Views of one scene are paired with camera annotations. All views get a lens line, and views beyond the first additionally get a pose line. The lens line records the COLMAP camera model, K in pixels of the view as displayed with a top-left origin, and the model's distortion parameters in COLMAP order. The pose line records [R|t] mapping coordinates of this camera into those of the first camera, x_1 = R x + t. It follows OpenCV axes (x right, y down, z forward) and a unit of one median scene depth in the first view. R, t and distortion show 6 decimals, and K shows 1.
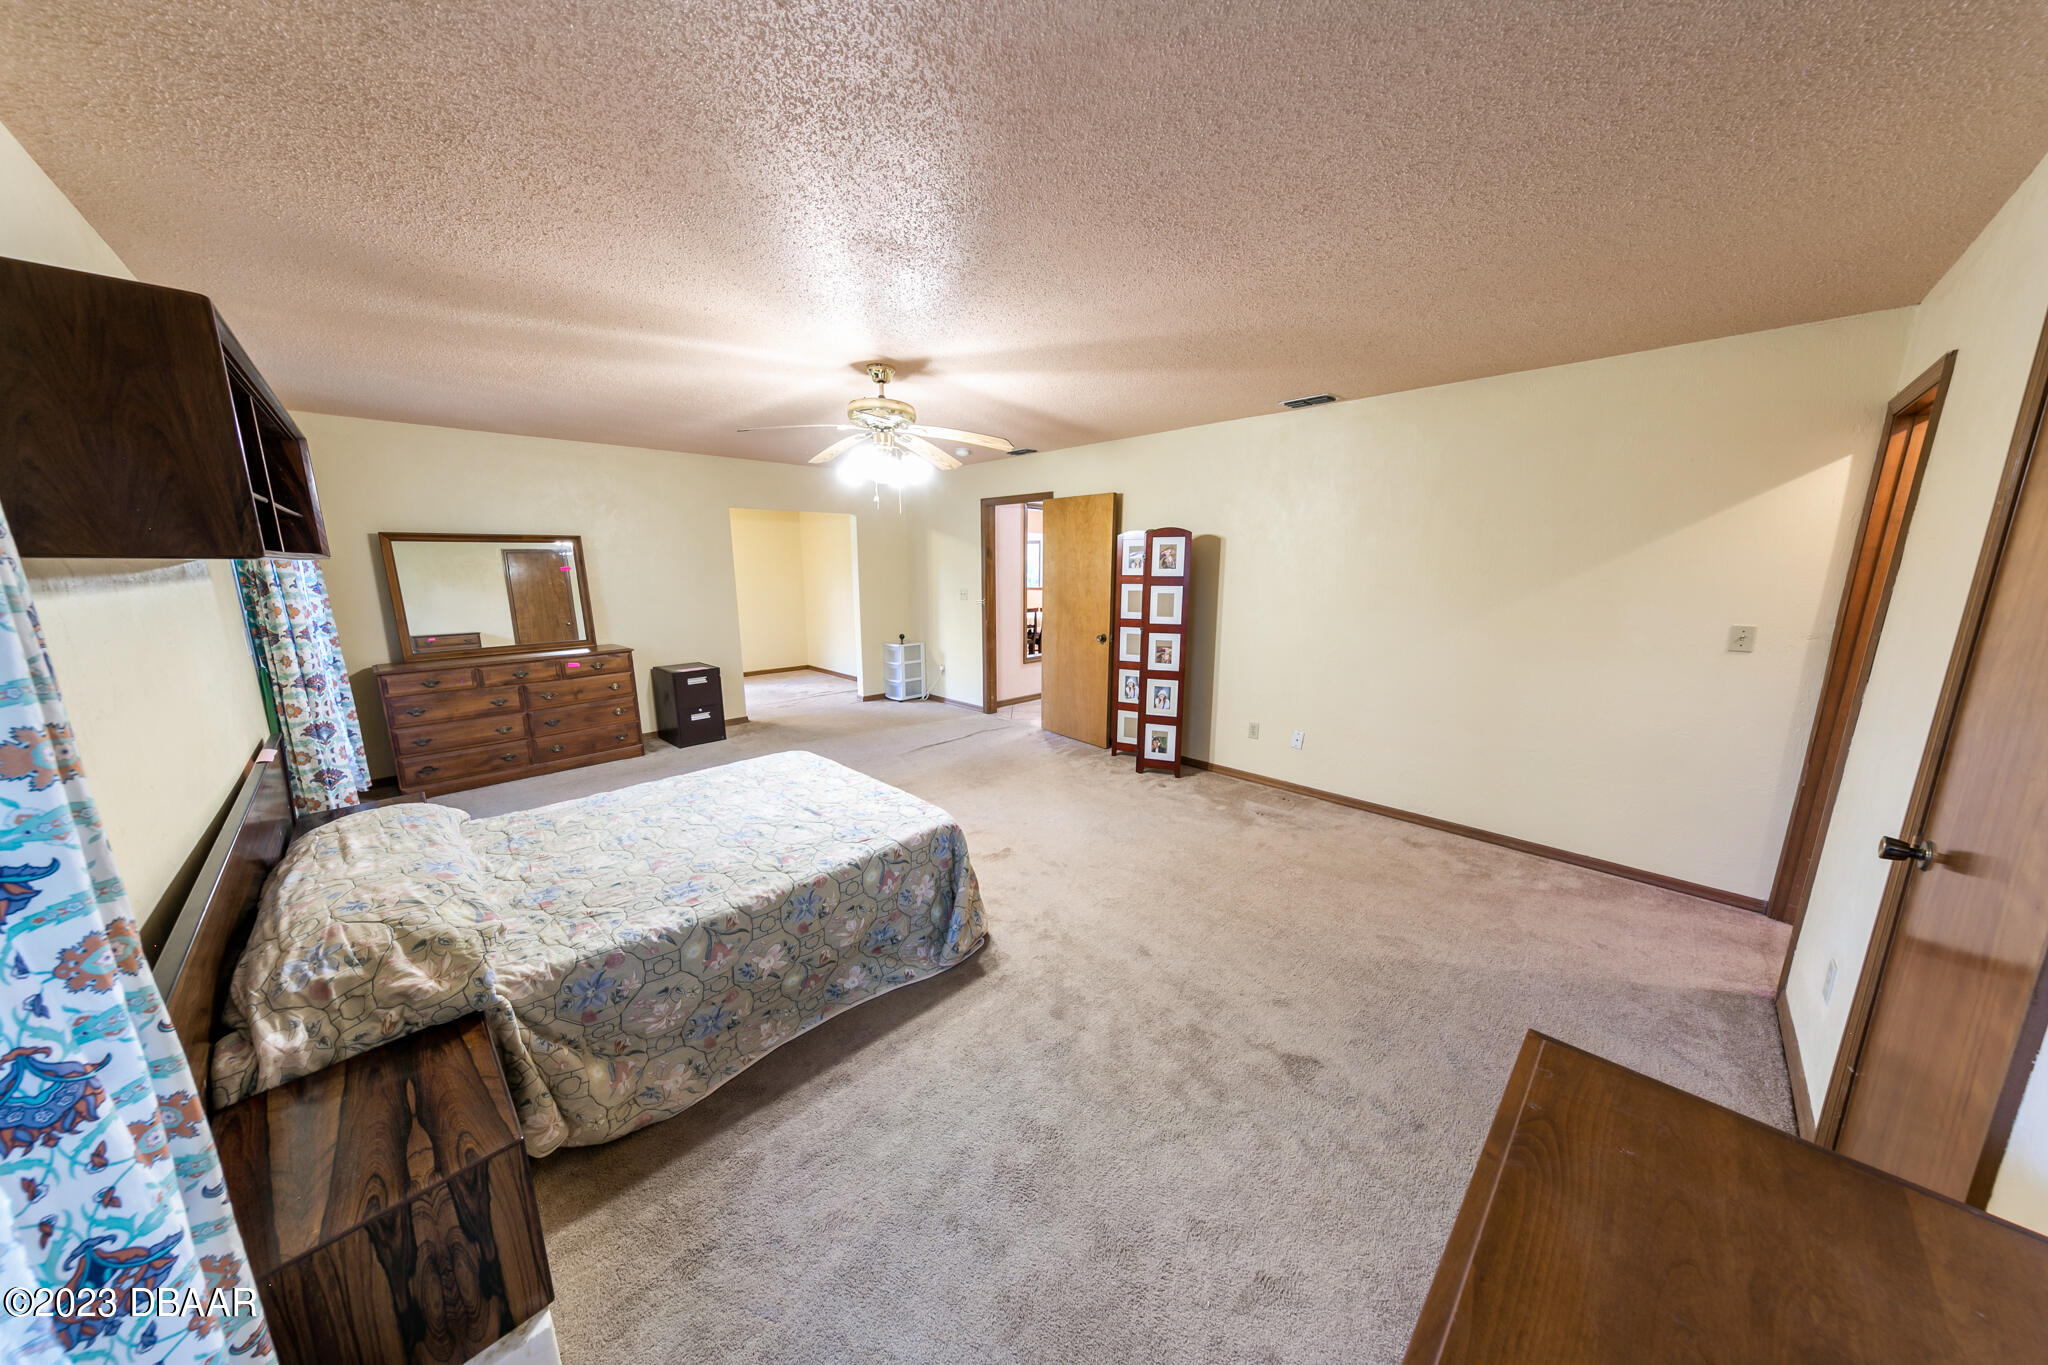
lens RADIAL K [[649.8, 0, 1024.1], [0, 649.8, 694.8], [0, 0, 1]] dist [0.004583, -0.000237]
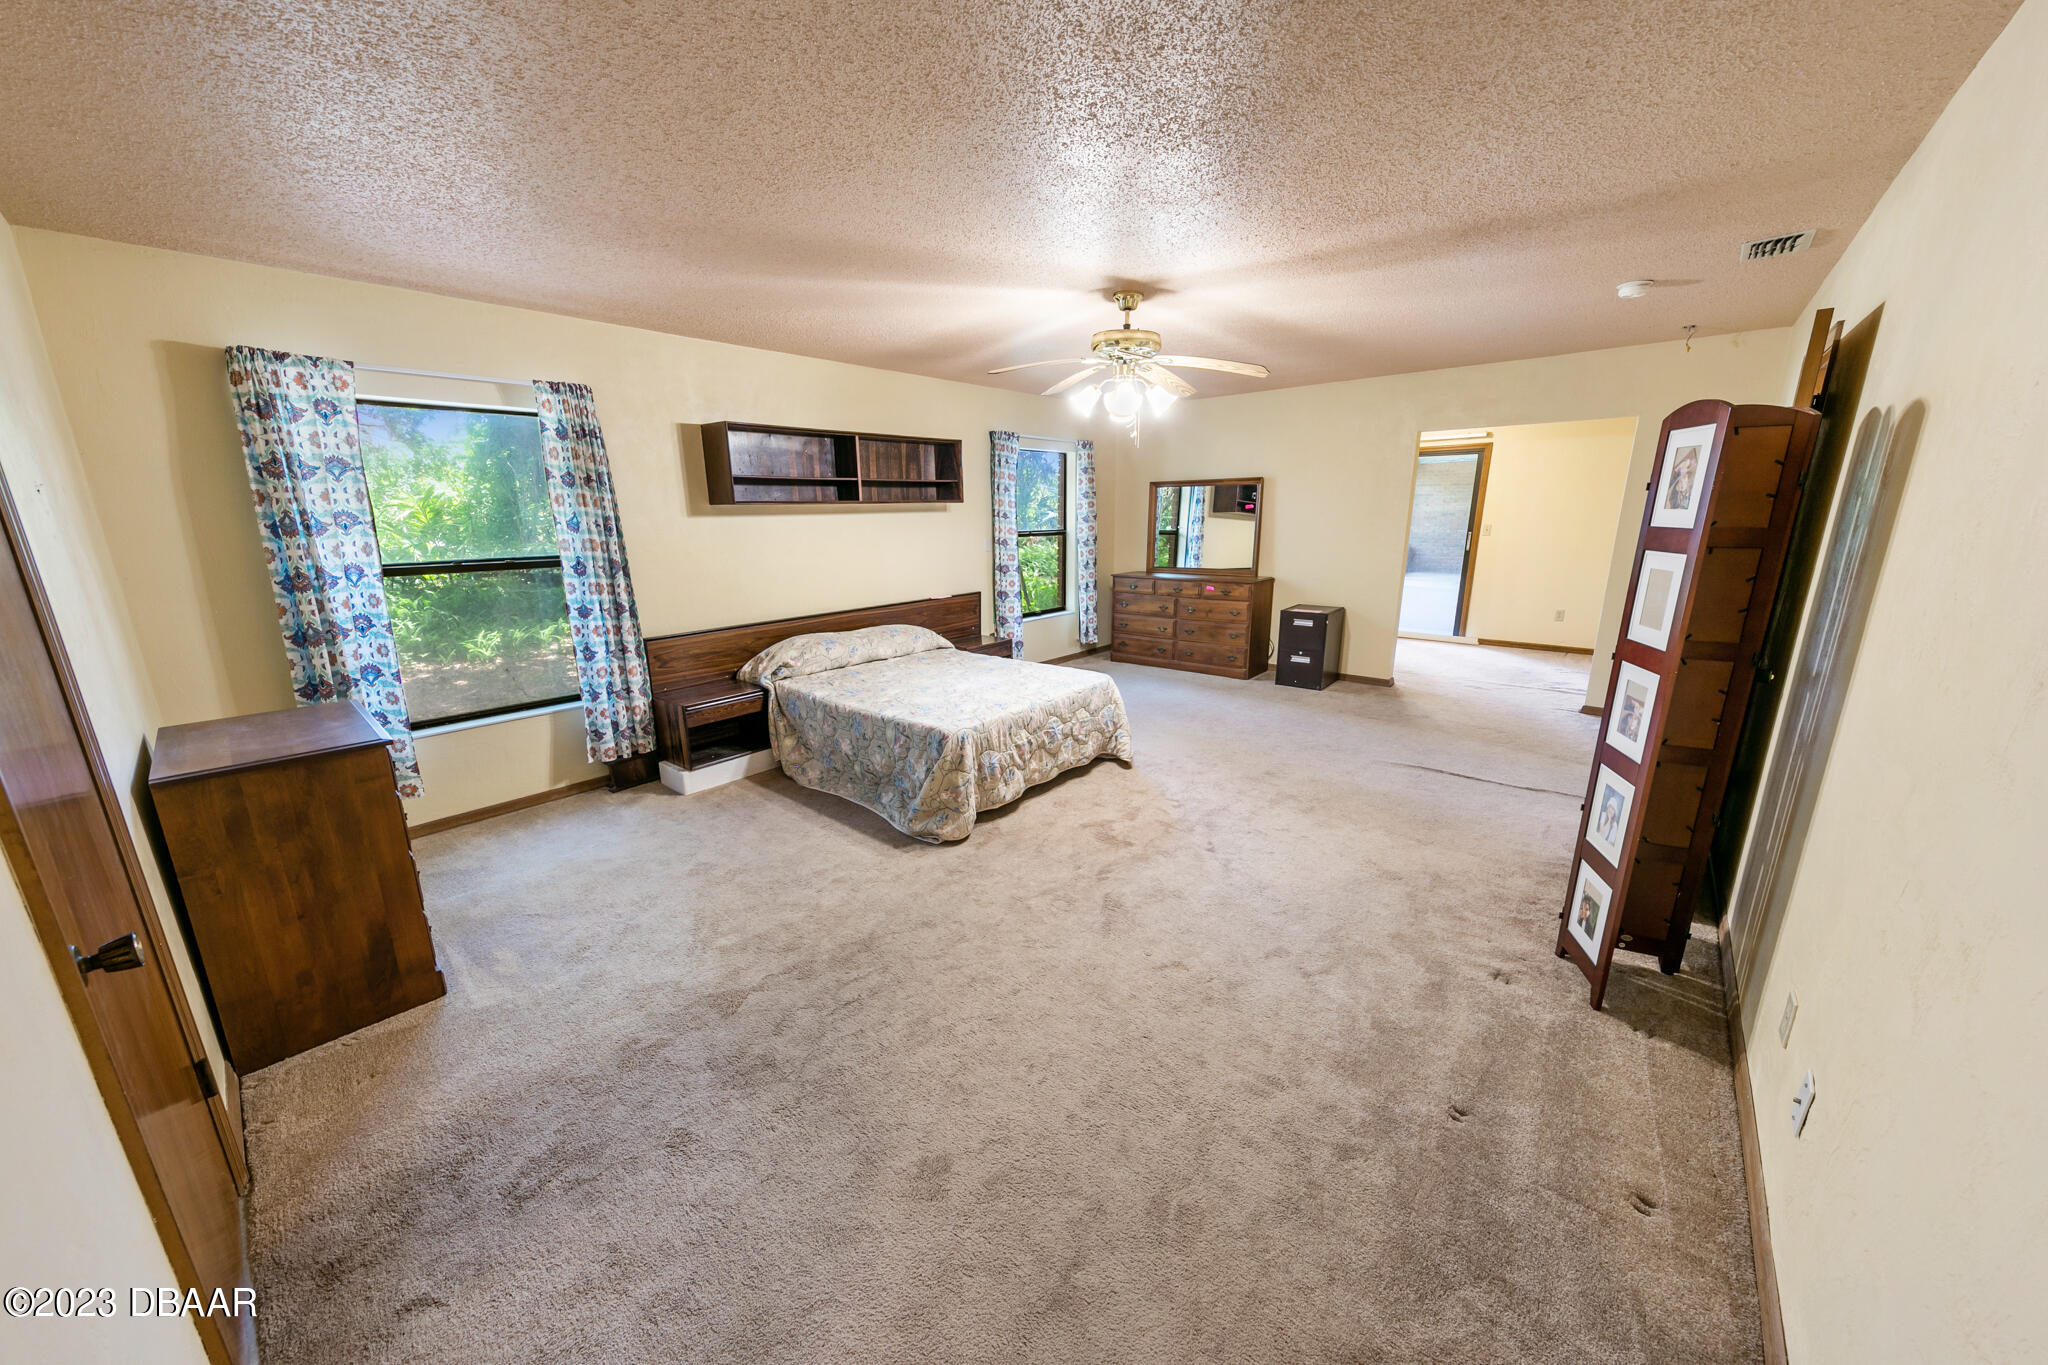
lens RADIAL K [[749.0, 0, 1035.0], [0, 749.0, 695.2], [0, 0, 1]] dist [0.001838, -0.000161]
pose [[0.046585, 0.245947, -0.968163, 0.708191], [-0.188197, 0.954020, 0.233298, -0.124007], [0.981026, 0.171337, 0.090730, 0.619733]]
